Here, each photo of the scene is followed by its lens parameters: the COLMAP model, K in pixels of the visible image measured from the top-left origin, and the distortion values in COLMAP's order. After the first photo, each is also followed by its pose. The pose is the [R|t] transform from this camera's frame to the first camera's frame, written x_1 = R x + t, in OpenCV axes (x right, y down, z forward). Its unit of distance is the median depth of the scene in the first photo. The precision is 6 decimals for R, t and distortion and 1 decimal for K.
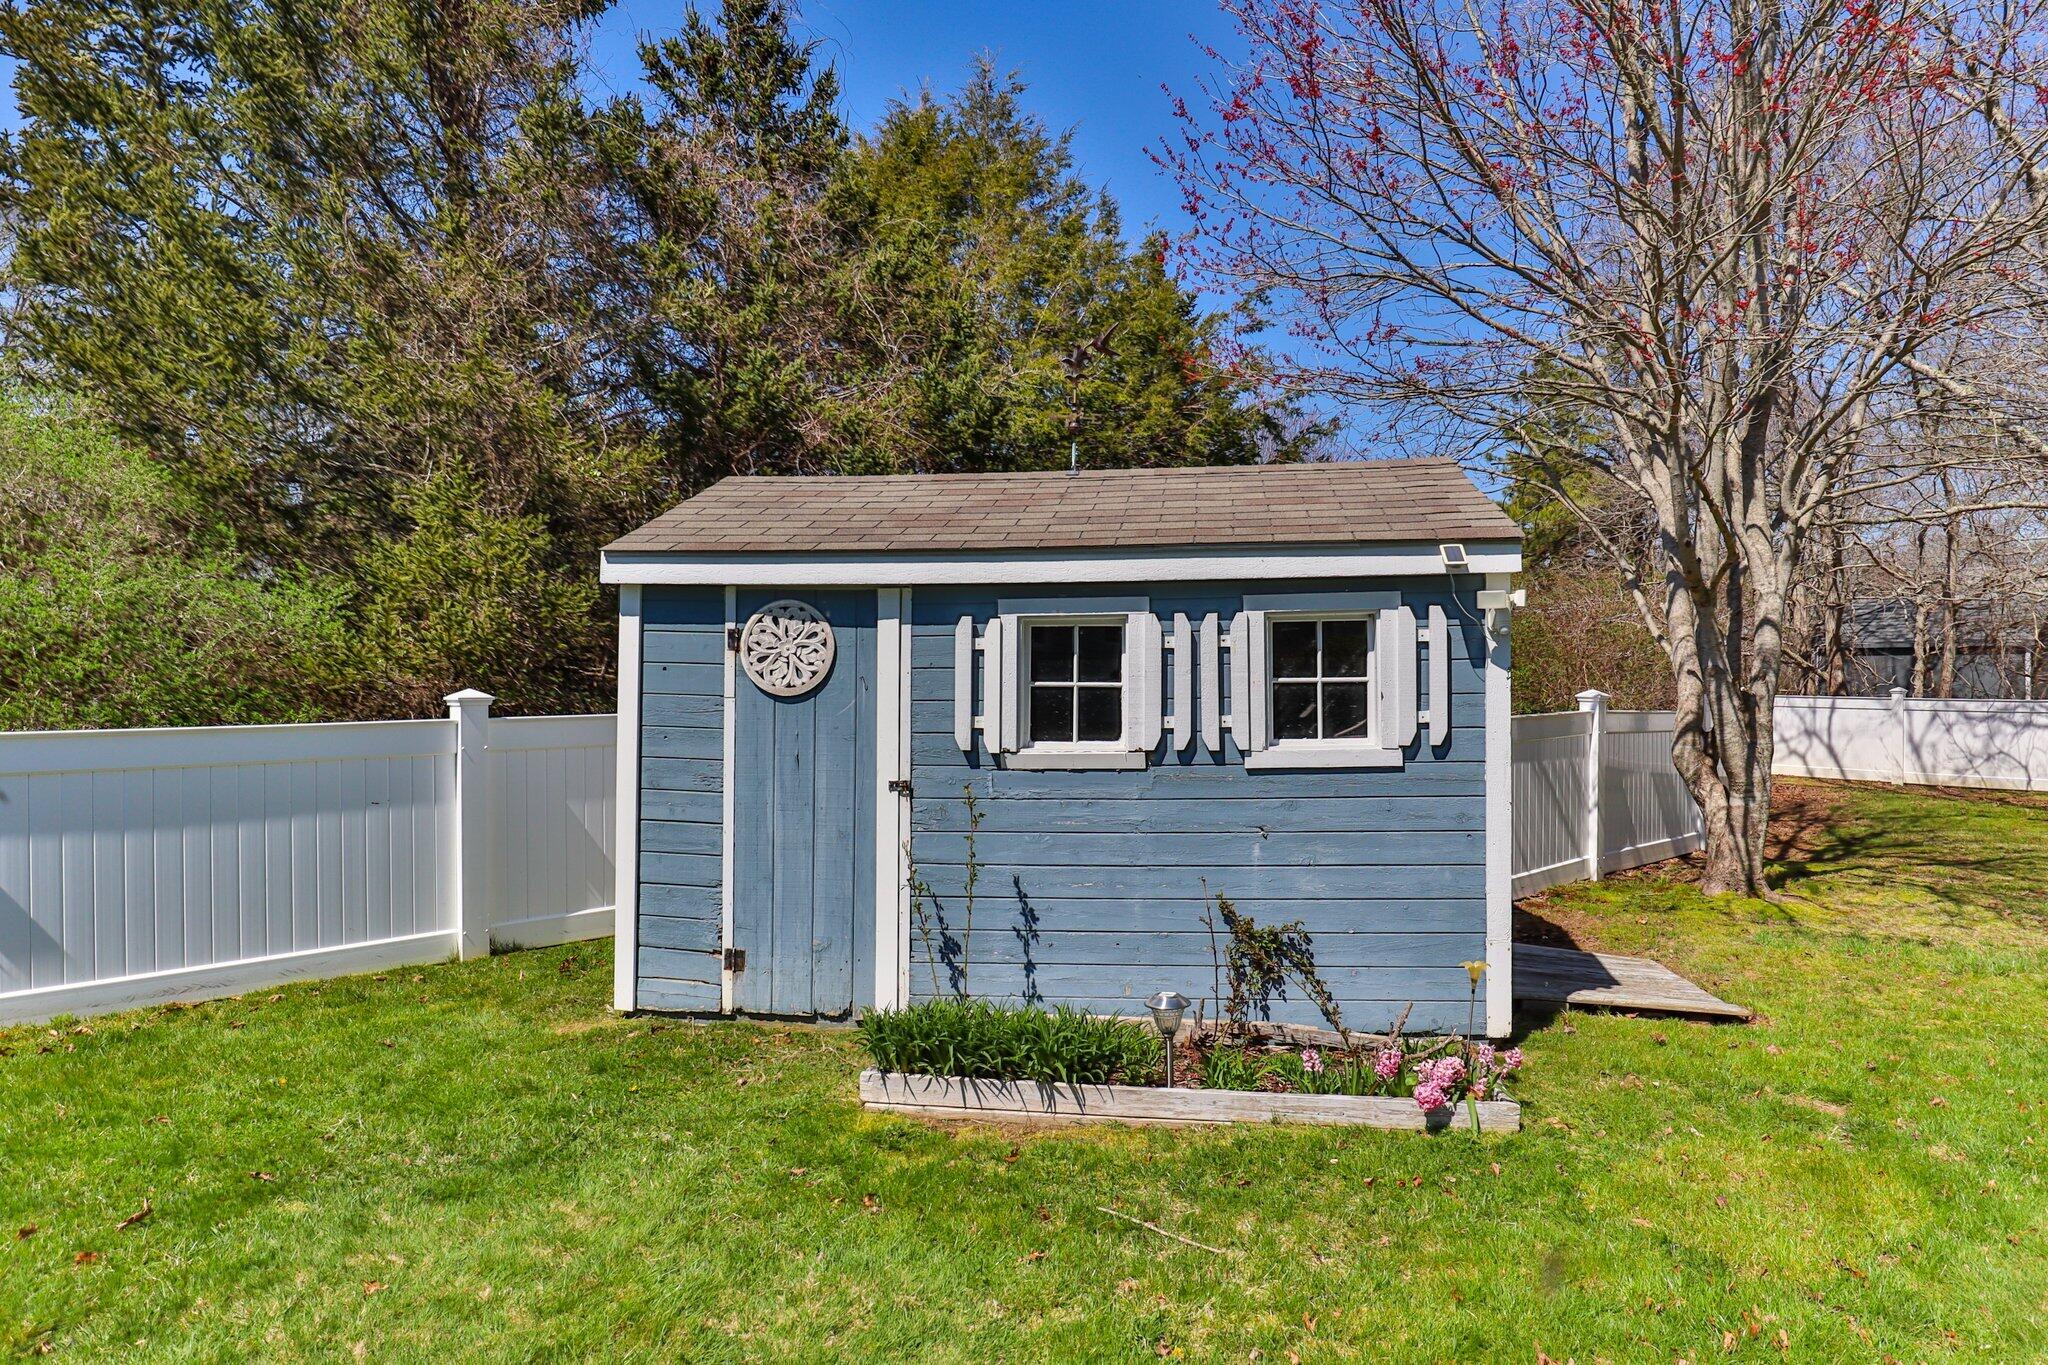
lens RADIAL K [[1355.2, 0, 1122.0], [0, 1355.2, 668.4], [0, 0, 1]] dist [-0.034745, 0.003136]
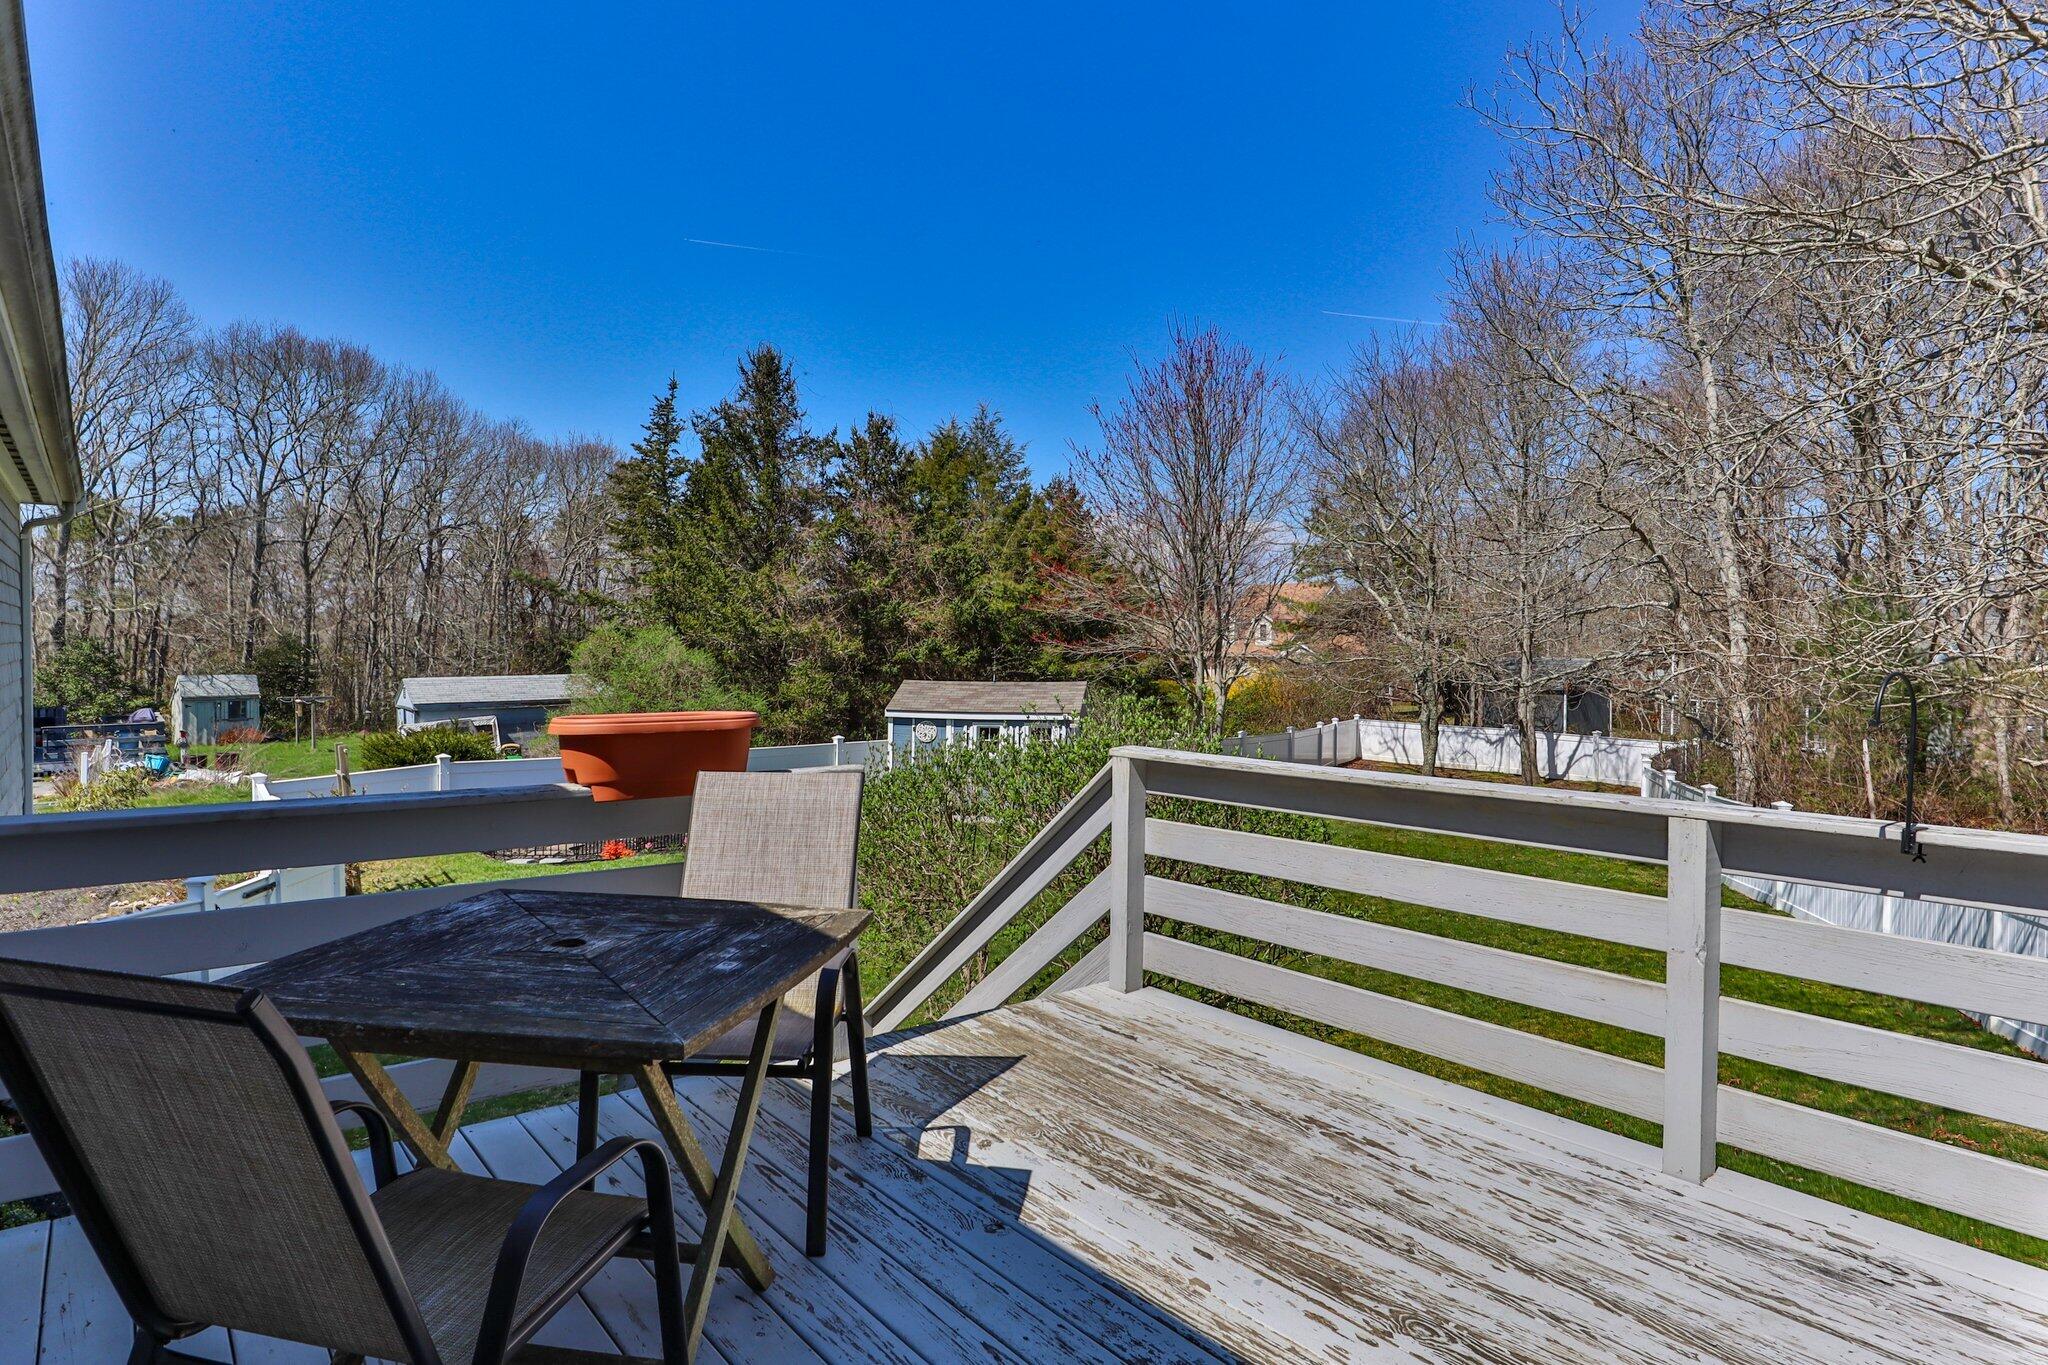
lens RADIAL K [[1114.3, 0, 1077.4], [0, 1114.3, 678.6], [0, 0, 1]] dist [-0.035665, 0.009787]
pose [[0.999659, 0.010936, -0.023729, 0.344584], [-0.010610, 0.999848, 0.013799, -0.247770], [0.023876, -0.013543, 0.999623, -2.710557]]
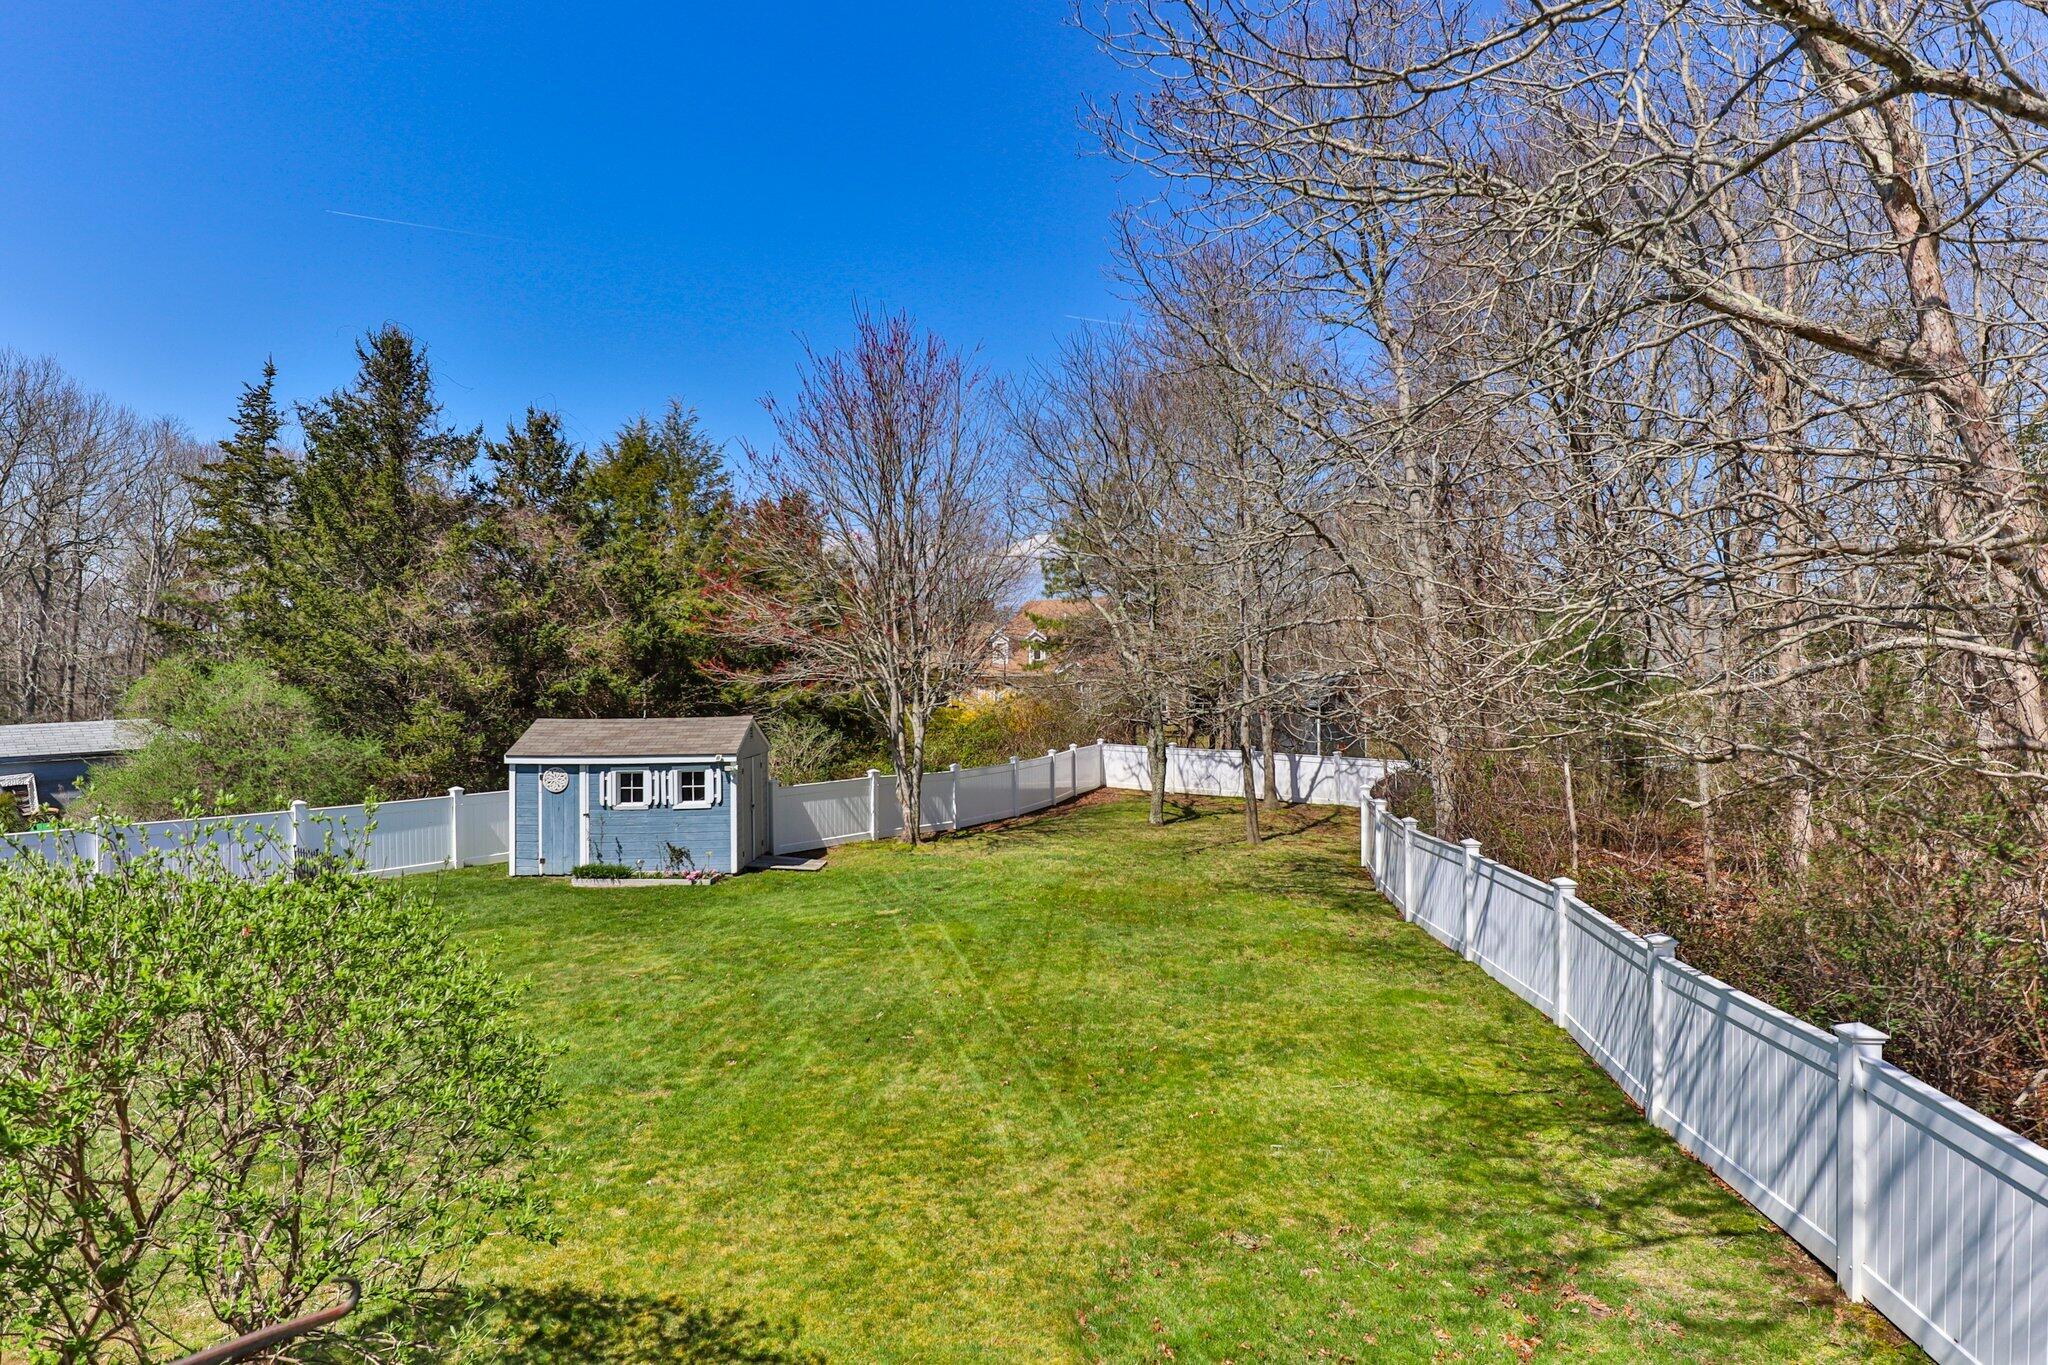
lens RADIAL K [[1168.7, 0, 1033.6], [0, 1168.7, 696.0], [0, 0, 1]] dist [-0.034932, 0.003526]
pose [[0.991678, -0.010979, 0.128275, 0.674767], [0.009773, 0.999902, 0.010028, -0.270994], [-0.128373, -0.008690, 0.991688, -2.432823]]
